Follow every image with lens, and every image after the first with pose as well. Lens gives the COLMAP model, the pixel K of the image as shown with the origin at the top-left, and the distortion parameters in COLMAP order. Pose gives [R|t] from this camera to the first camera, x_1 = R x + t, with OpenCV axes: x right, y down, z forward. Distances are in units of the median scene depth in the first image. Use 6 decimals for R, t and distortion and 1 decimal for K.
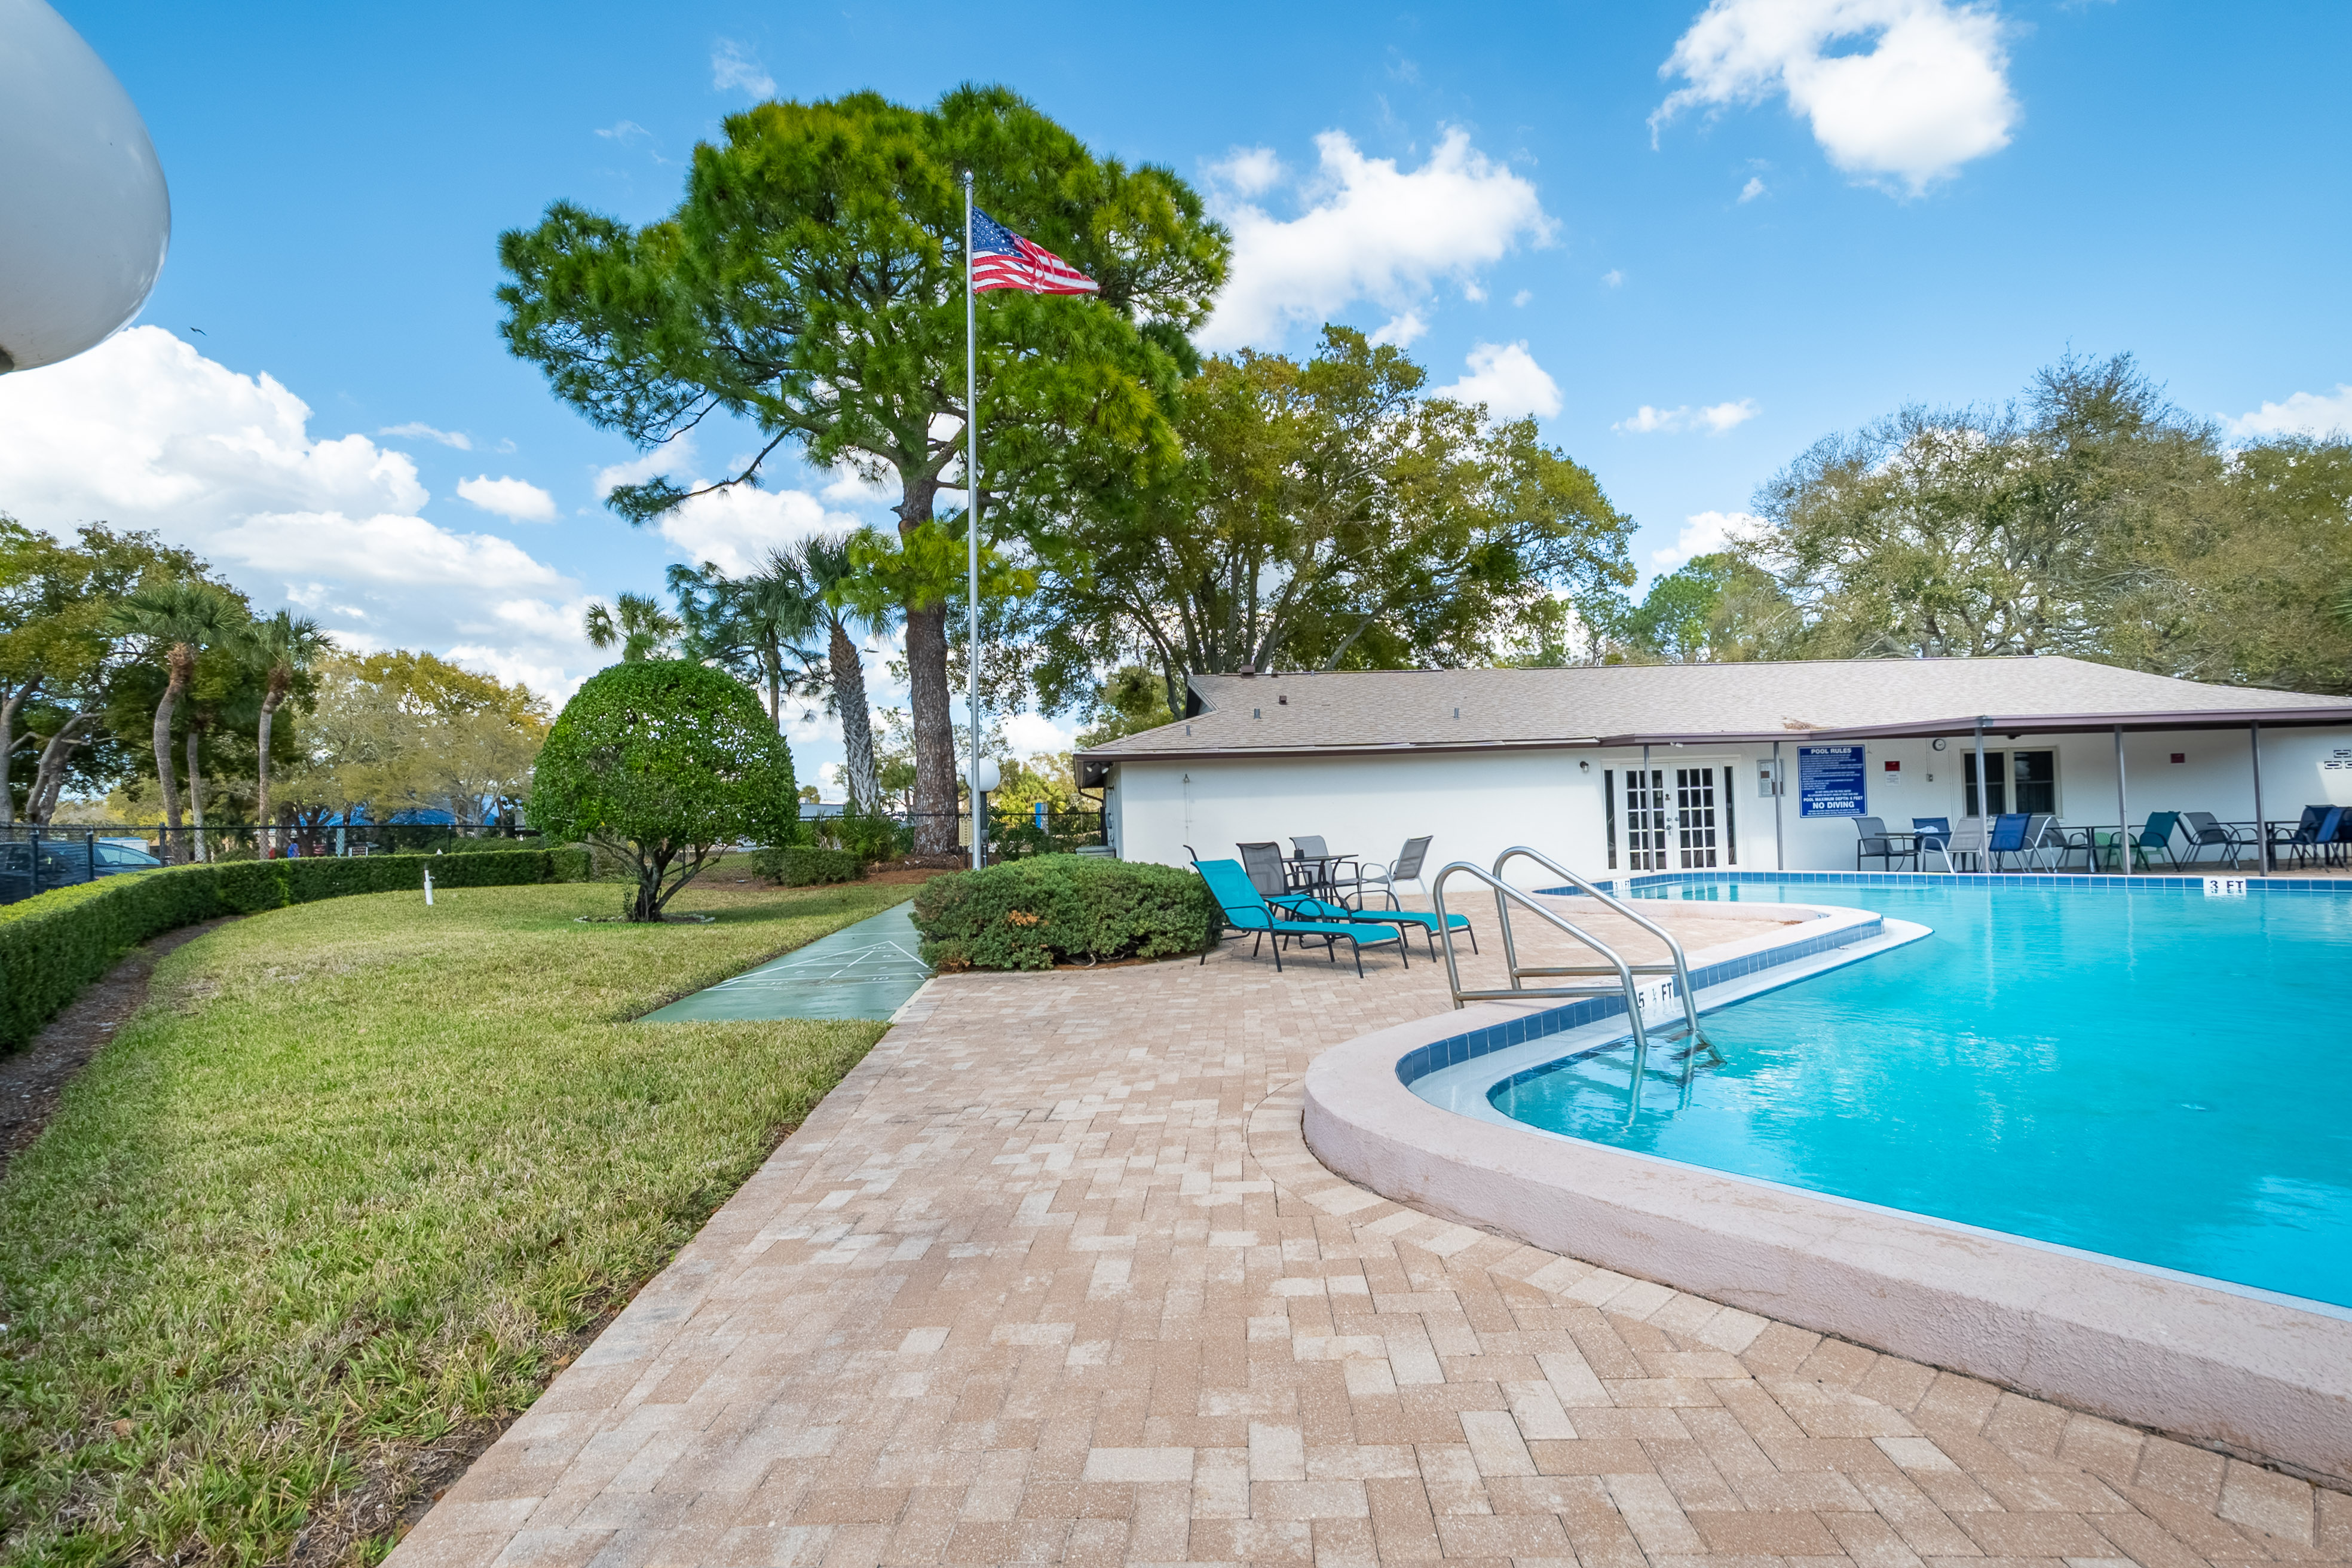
lens RADIAL K [[1017.7, 0, 1175.1], [0, 1017.7, 785.1], [0, 0, 1]] dist [-0.001085, -0.002163]
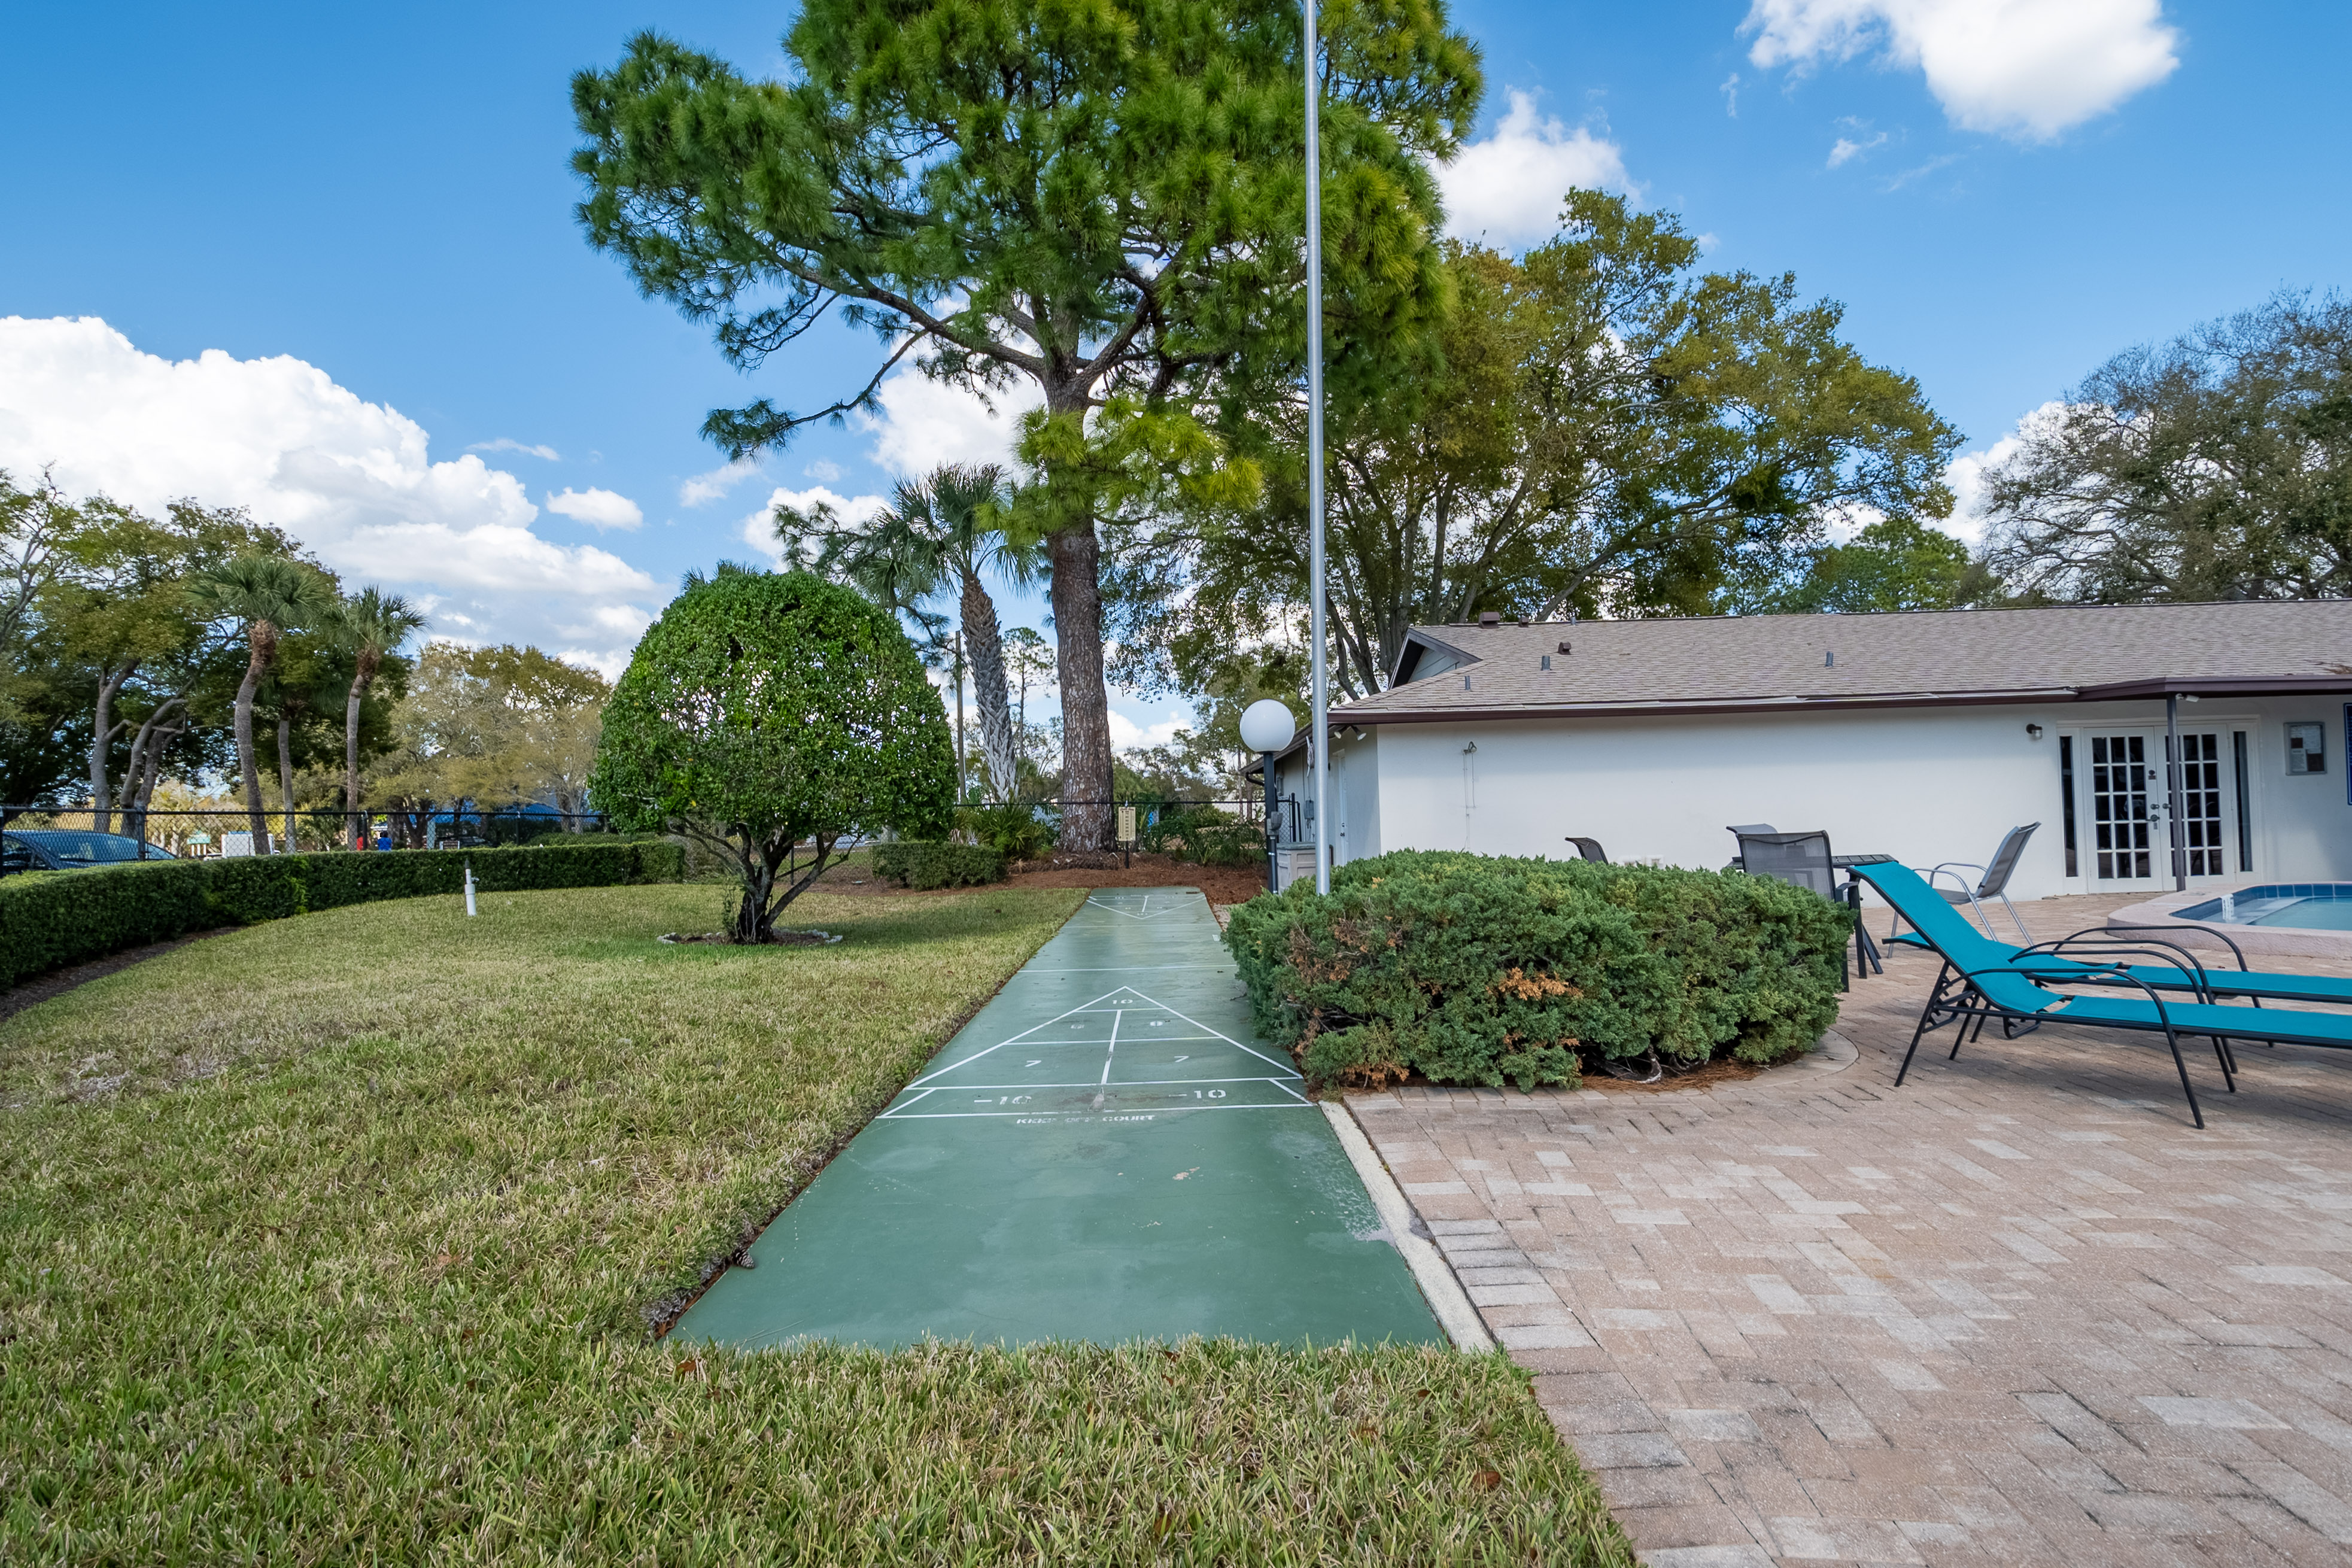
lens RADIAL K [[1017.7, 0, 1177.1], [0, 1017.7, 788.7], [0, 0, 1]] dist [-0.001085, -0.002163]
pose [[0.997095, 0.000184, -0.076164, -0.103461], [0.000189, 0.999988, 0.004895, 0.013693], [0.076164, -0.004895, 0.997083, 0.190243]]
